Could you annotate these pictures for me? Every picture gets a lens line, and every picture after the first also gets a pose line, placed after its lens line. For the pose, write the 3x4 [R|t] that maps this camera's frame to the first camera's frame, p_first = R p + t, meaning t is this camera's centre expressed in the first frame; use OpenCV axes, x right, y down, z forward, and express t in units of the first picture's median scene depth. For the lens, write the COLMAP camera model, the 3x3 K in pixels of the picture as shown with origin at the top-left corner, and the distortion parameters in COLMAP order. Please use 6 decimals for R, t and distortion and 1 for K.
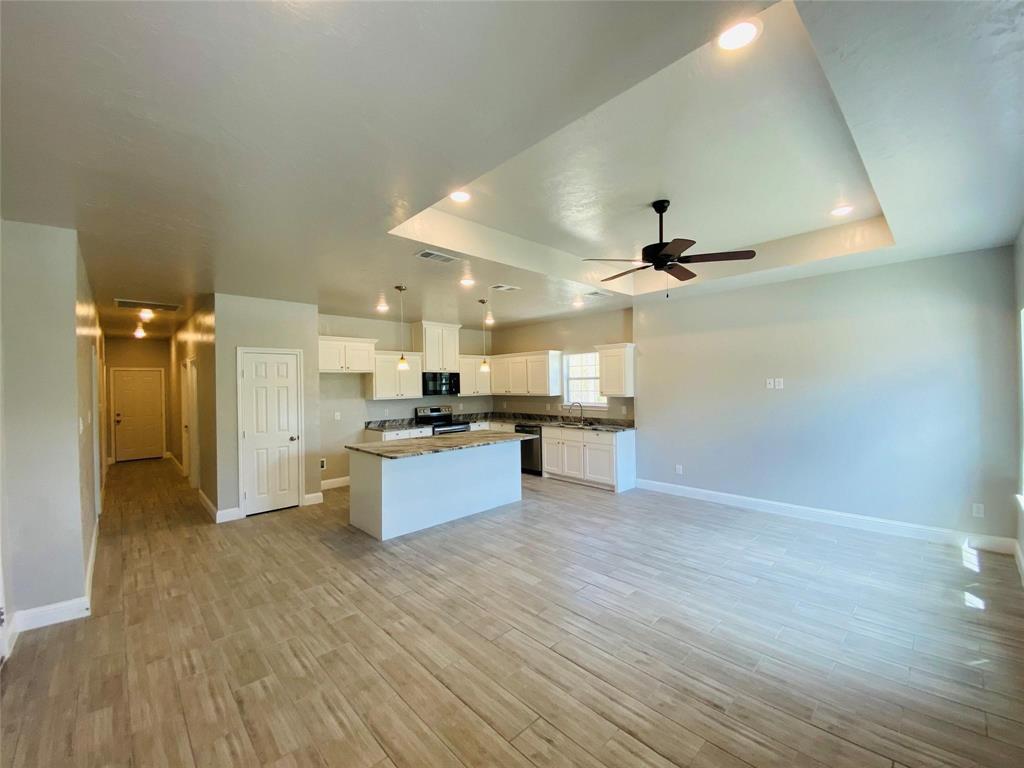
lens RADIAL K [[411.4, 0, 512.0], [0, 411.4, 384.0], [0, 0, 1]] dist [0.041008, -0.033001]
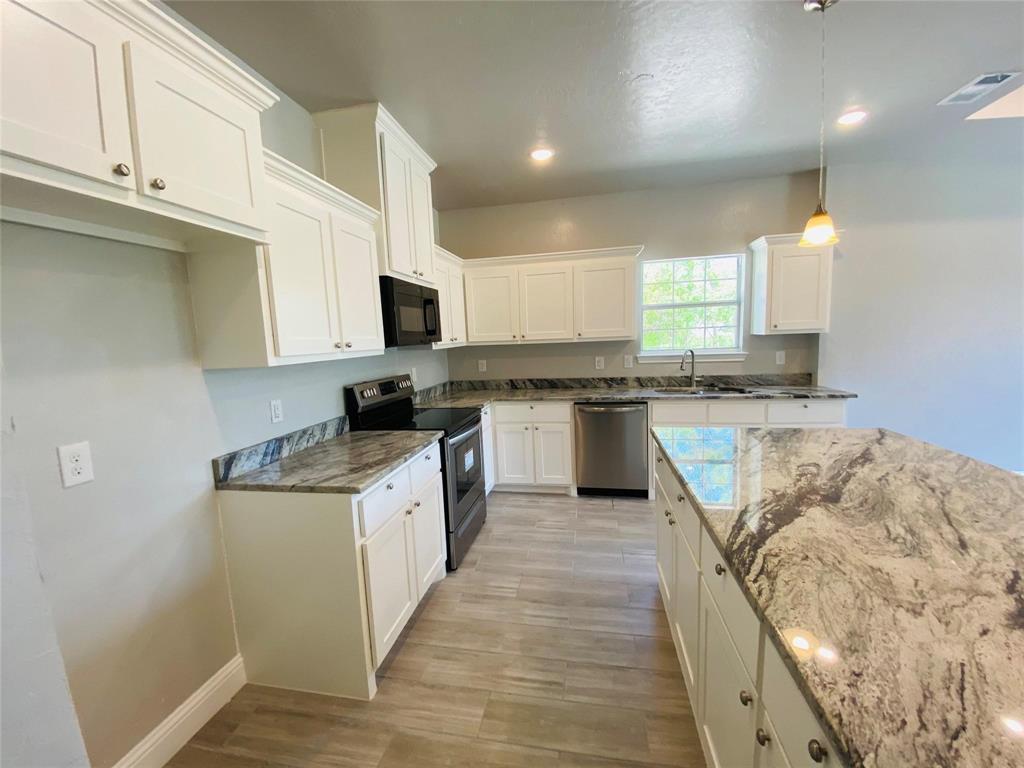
lens RADIAL K [[411.4, 0, 512.0], [0, 411.4, 384.0], [0, 0, 1]] dist [0.041008, -0.033001]
pose [[0.812179, -0.083917, 0.577341, -0.340741], [0.027021, 0.993950, 0.106459, 0.025628], [-0.582782, -0.070863, 0.809533, 0.688251]]
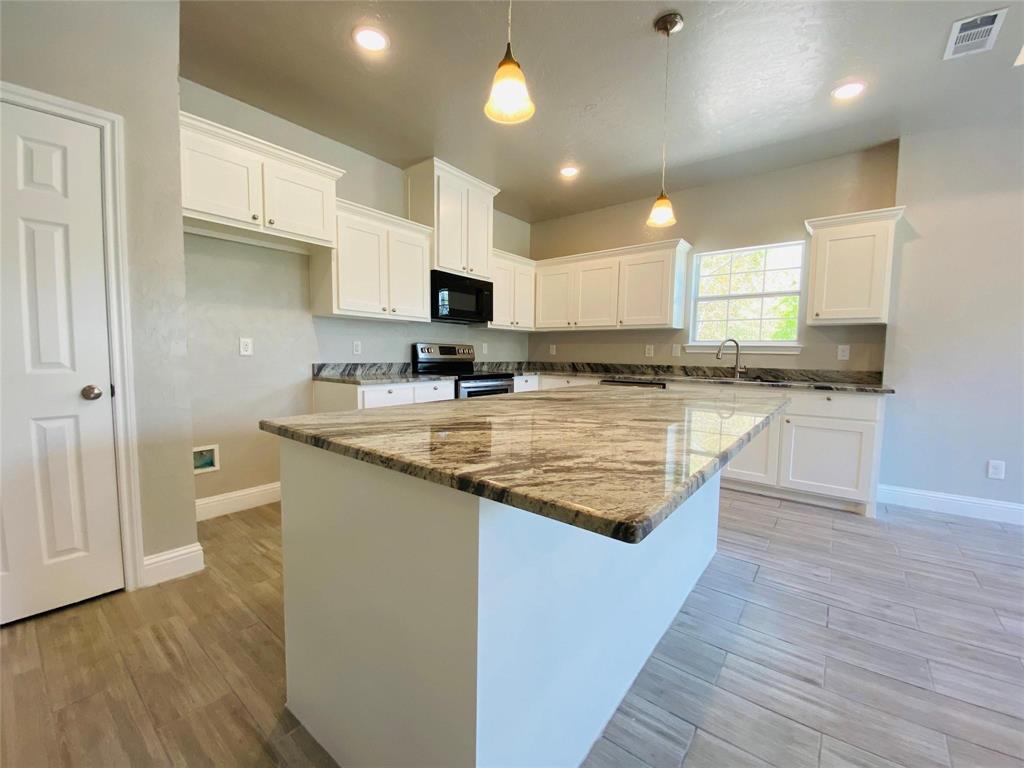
lens RADIAL K [[411.4, 0, 512.0], [0, 411.4, 384.0], [0, 0, 1]] dist [0.041008, -0.033001]
pose [[0.988693, 0.019511, 0.148682, -0.199621], [-0.030926, 0.996715, 0.074854, 0.070333], [-0.146733, -0.078606, 0.986048, 0.501362]]
